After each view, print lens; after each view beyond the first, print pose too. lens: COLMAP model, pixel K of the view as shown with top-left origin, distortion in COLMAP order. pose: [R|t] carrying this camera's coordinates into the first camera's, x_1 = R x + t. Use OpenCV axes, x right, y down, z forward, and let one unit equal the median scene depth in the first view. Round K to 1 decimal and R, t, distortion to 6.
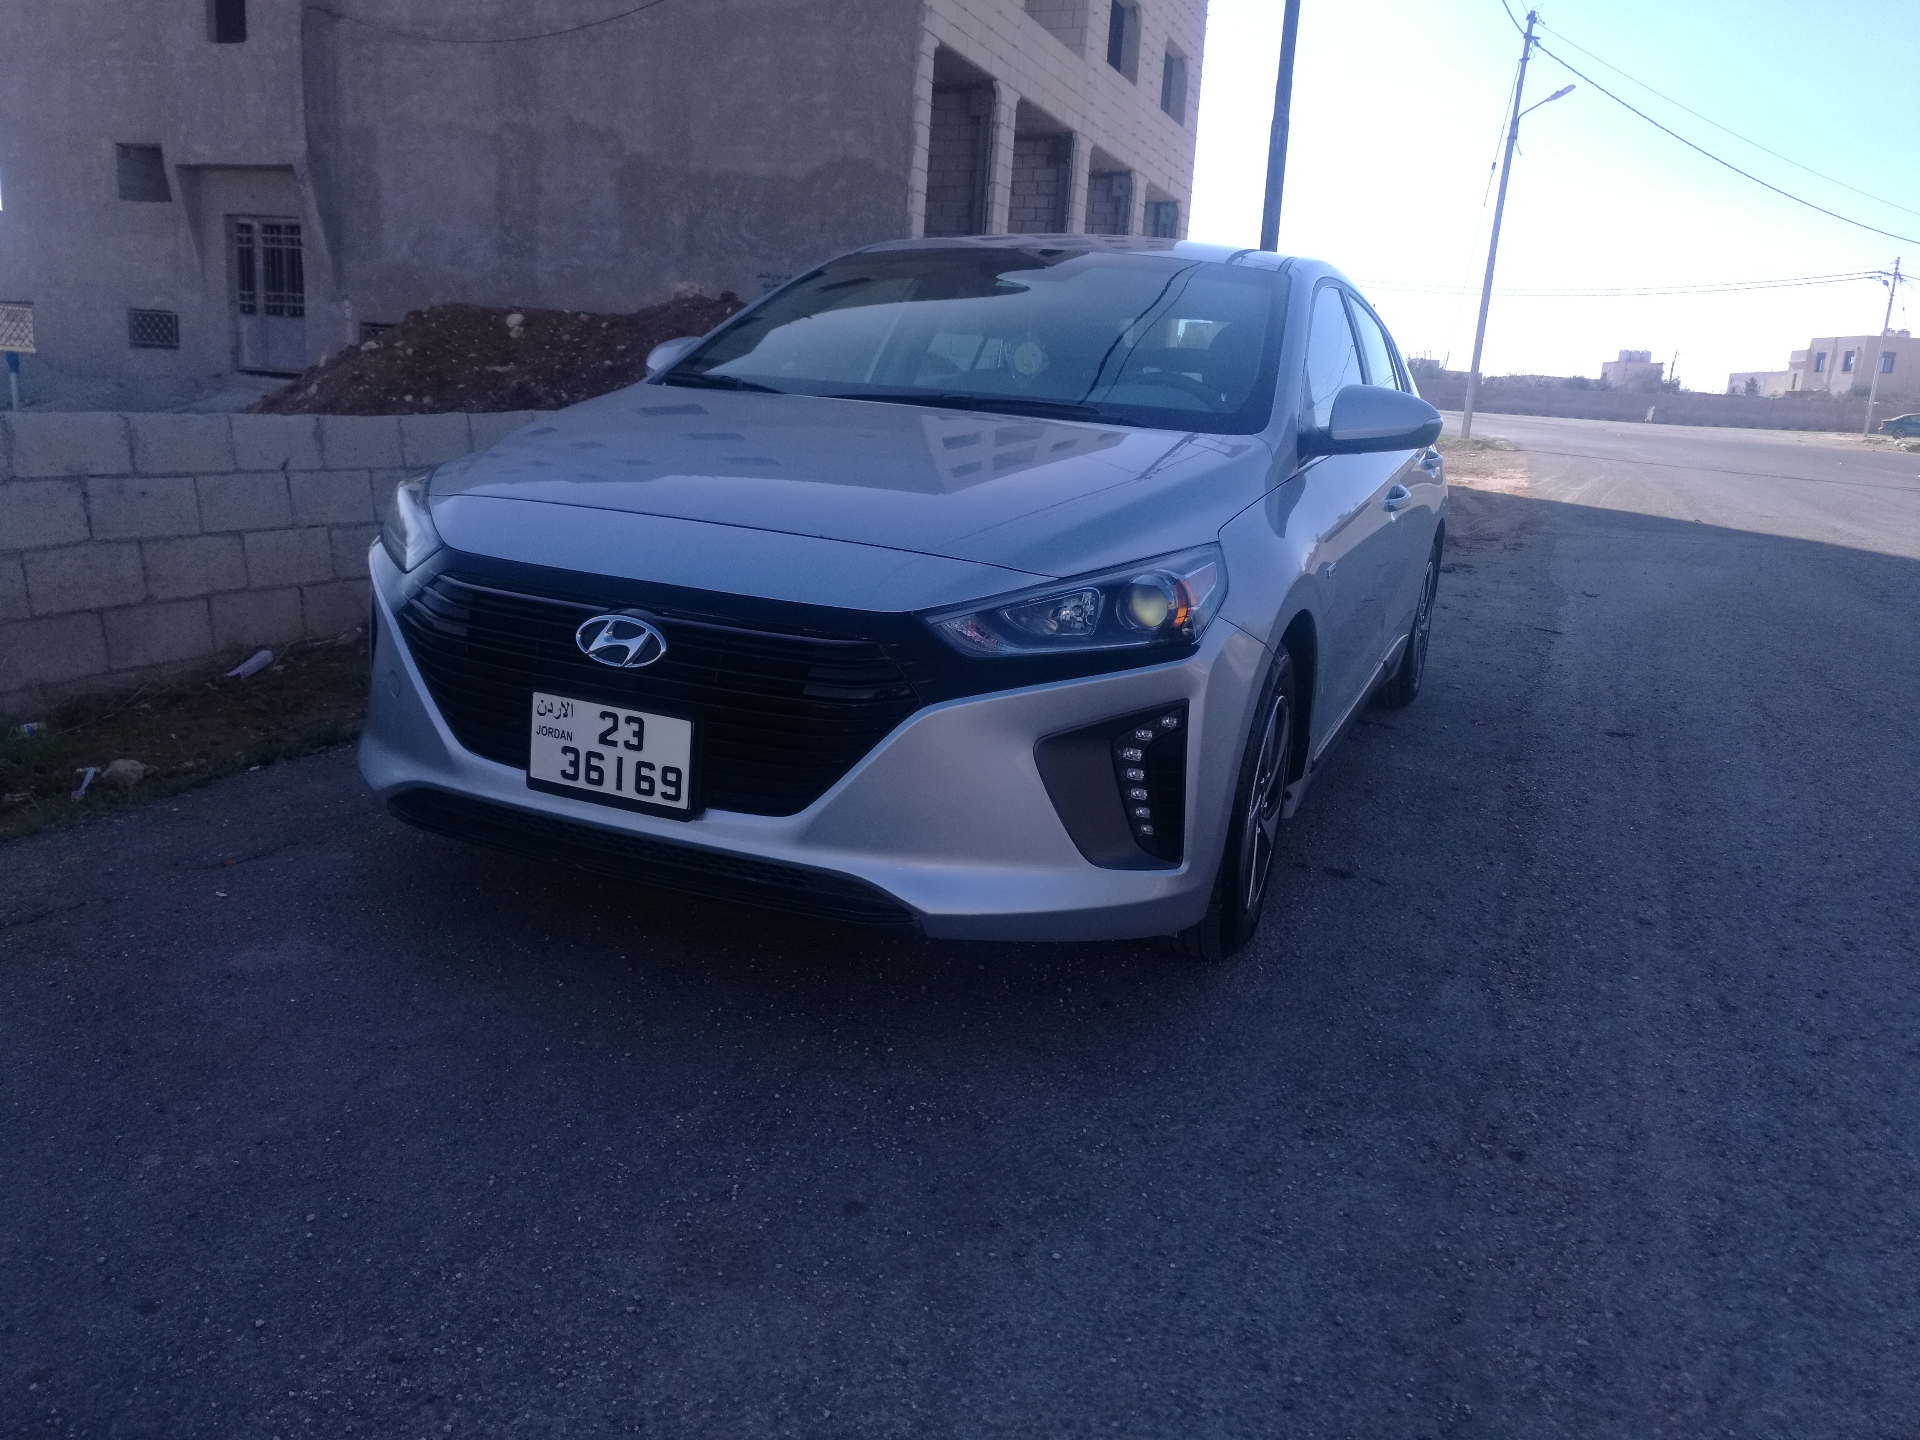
lens RADIAL K [[1553.3, 0, 898.9], [0, 1553.3, 712.6], [0, 0, 1]] dist [-0.045968, 0.145430]
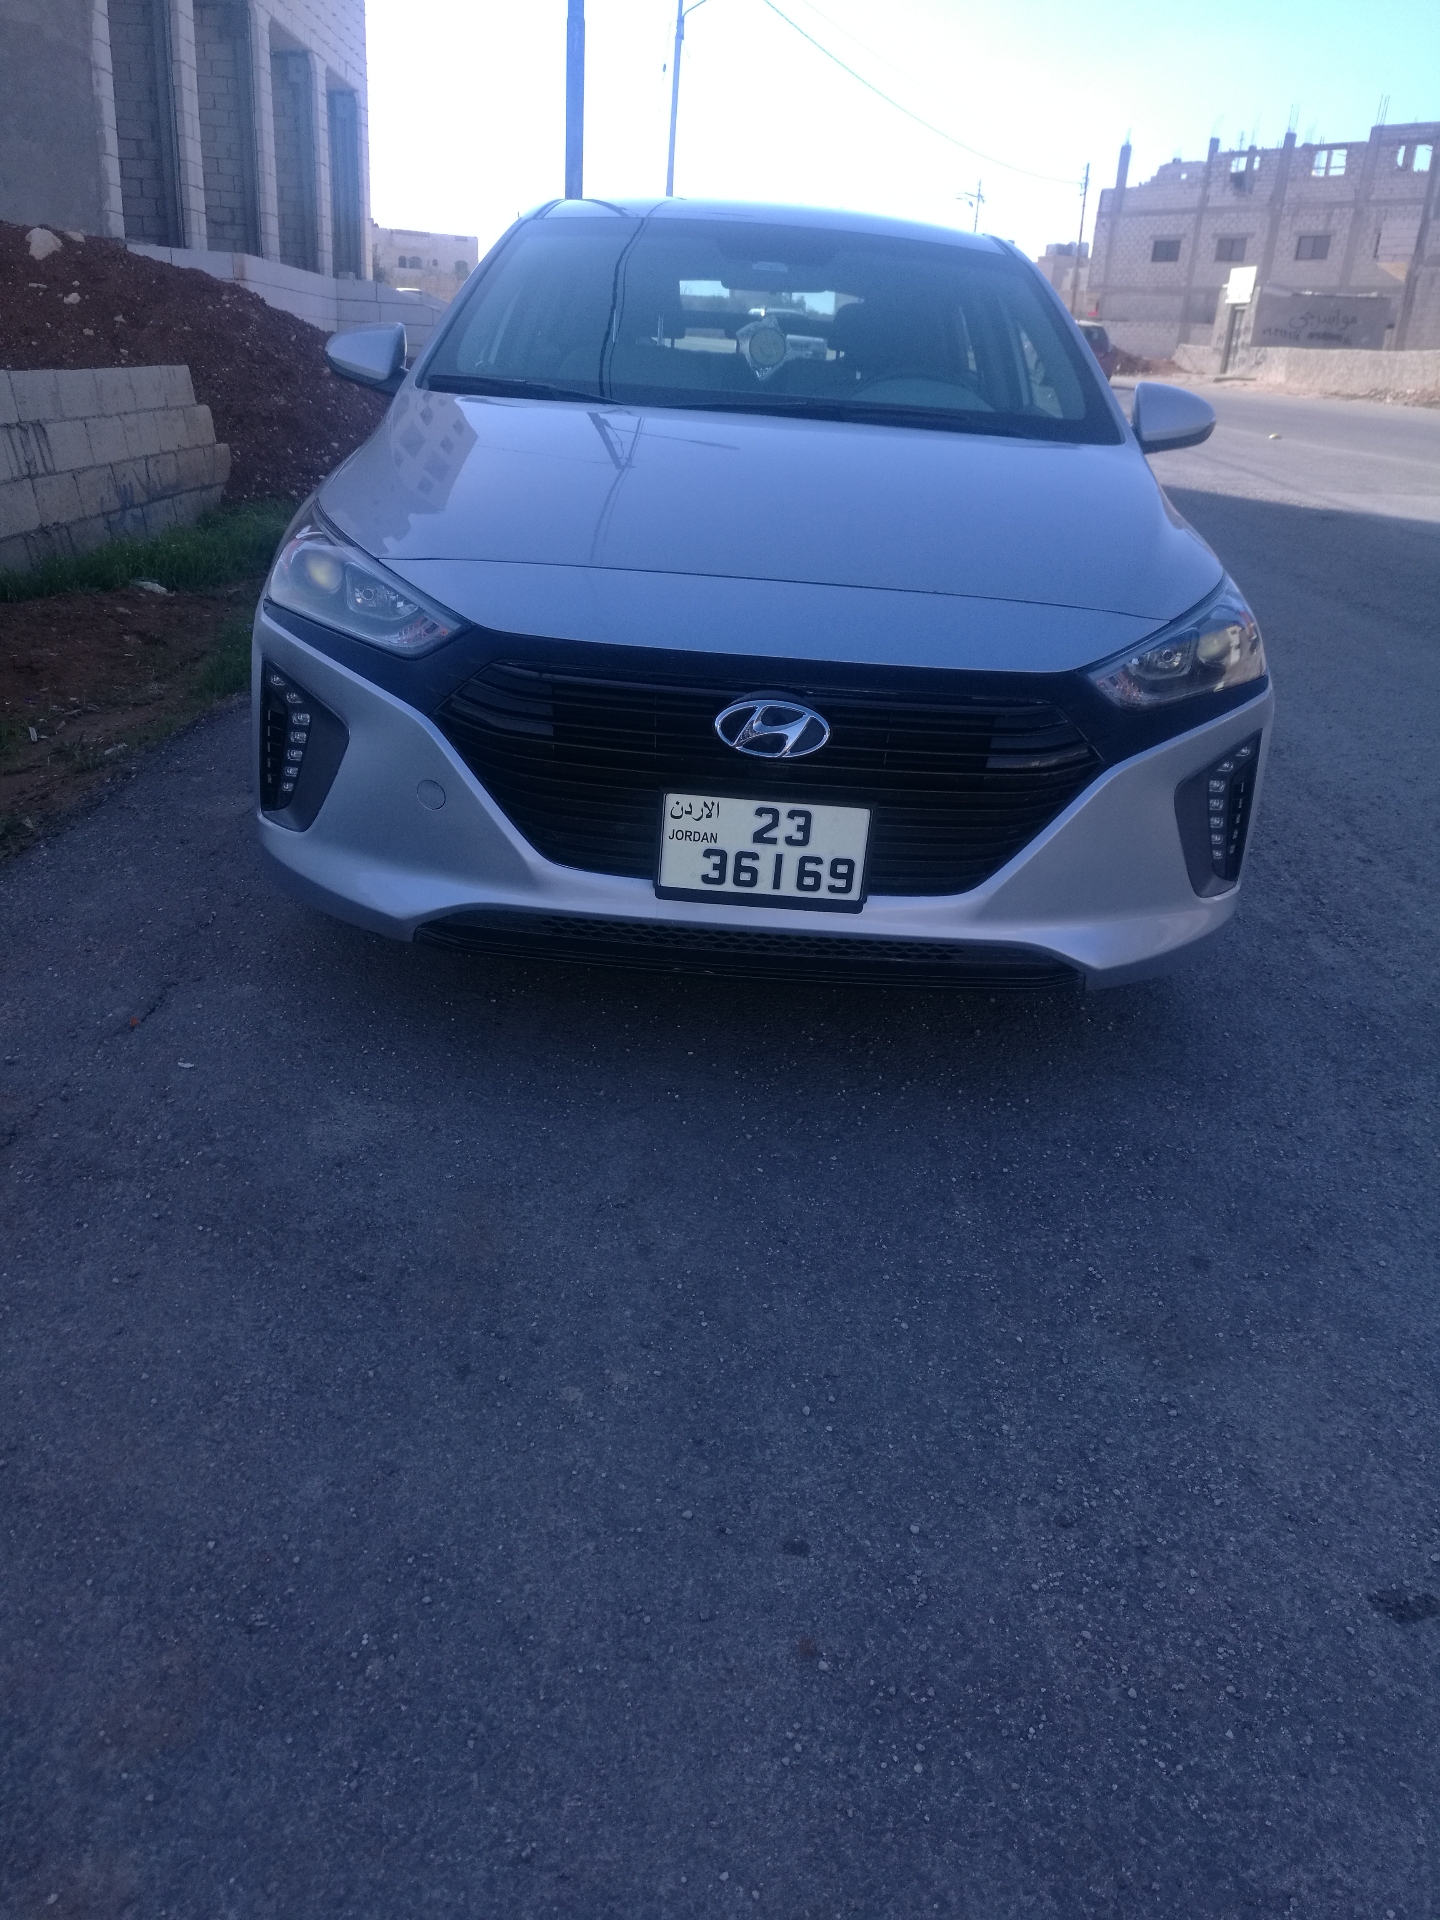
lens RADIAL K [[1537.7, 0, 709.0], [0, 1537.7, 954.9], [0, 0, 1]] dist [0.015814, 0.000901]
pose [[0.917835, -0.155961, 0.365041, -0.559360], [0.082665, 0.974521, 0.208509, -0.107128], [-0.388259, -0.161201, 0.907342, 0.170914]]
